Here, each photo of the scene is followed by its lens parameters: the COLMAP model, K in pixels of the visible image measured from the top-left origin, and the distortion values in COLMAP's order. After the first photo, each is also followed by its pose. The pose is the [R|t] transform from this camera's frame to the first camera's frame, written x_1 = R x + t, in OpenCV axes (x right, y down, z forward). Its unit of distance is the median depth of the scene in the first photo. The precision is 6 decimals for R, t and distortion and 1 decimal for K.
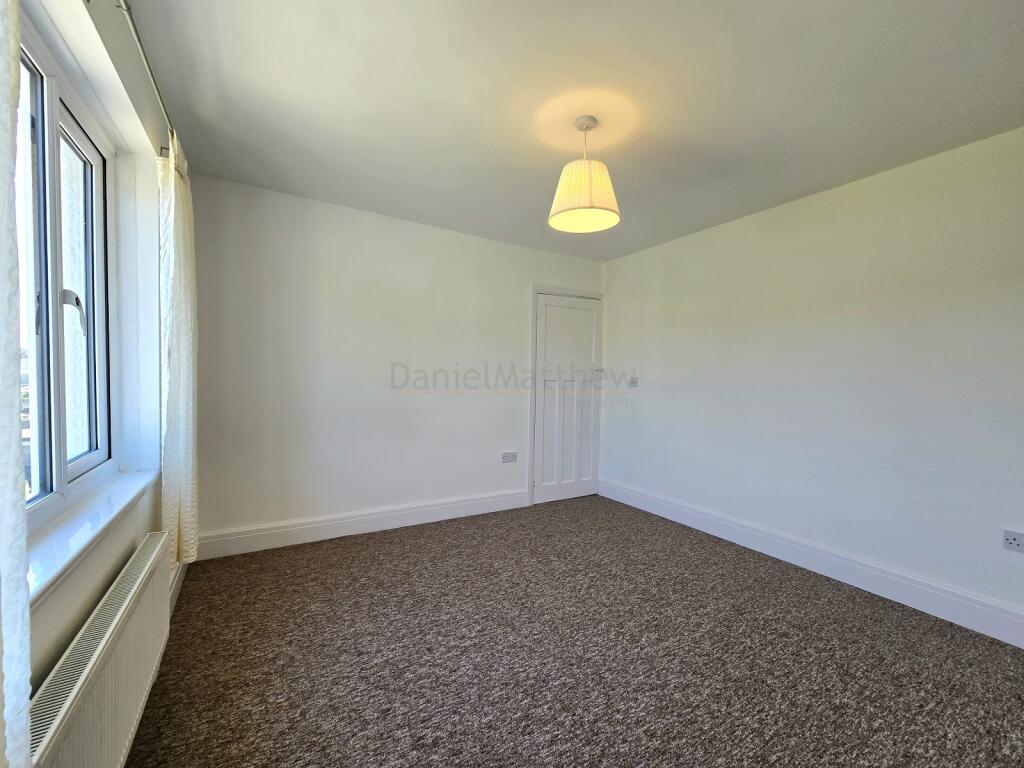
lens RADIAL K [[418.3, 0, 511.8], [0, 418.3, 386.1], [0, 0, 1]] dist [-0.000048, -0.000023]
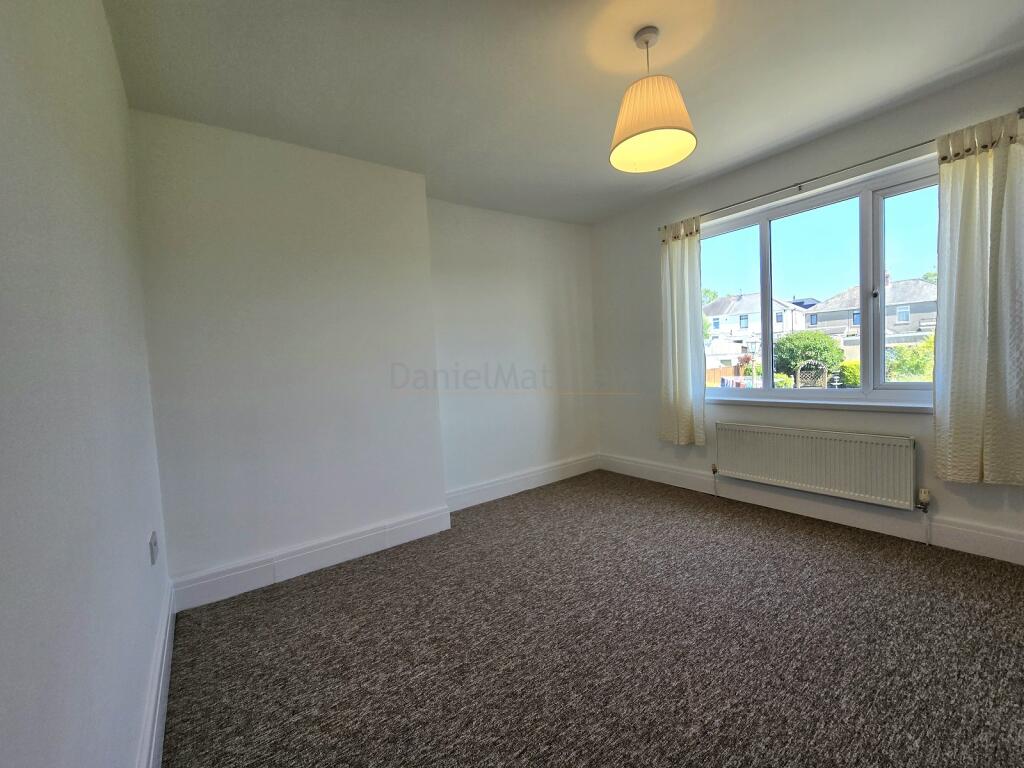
lens RADIAL K [[418.3, 0, 512.1], [0, 418.3, 385.8], [0, 0, 1]] dist [-0.000048, -0.000023]
pose [[-0.994142, 0.039977, -0.100419, 0.576902], [0.031813, 0.996156, 0.081619, 0.002078], [0.103296, 0.077946, -0.991592, 1.895579]]
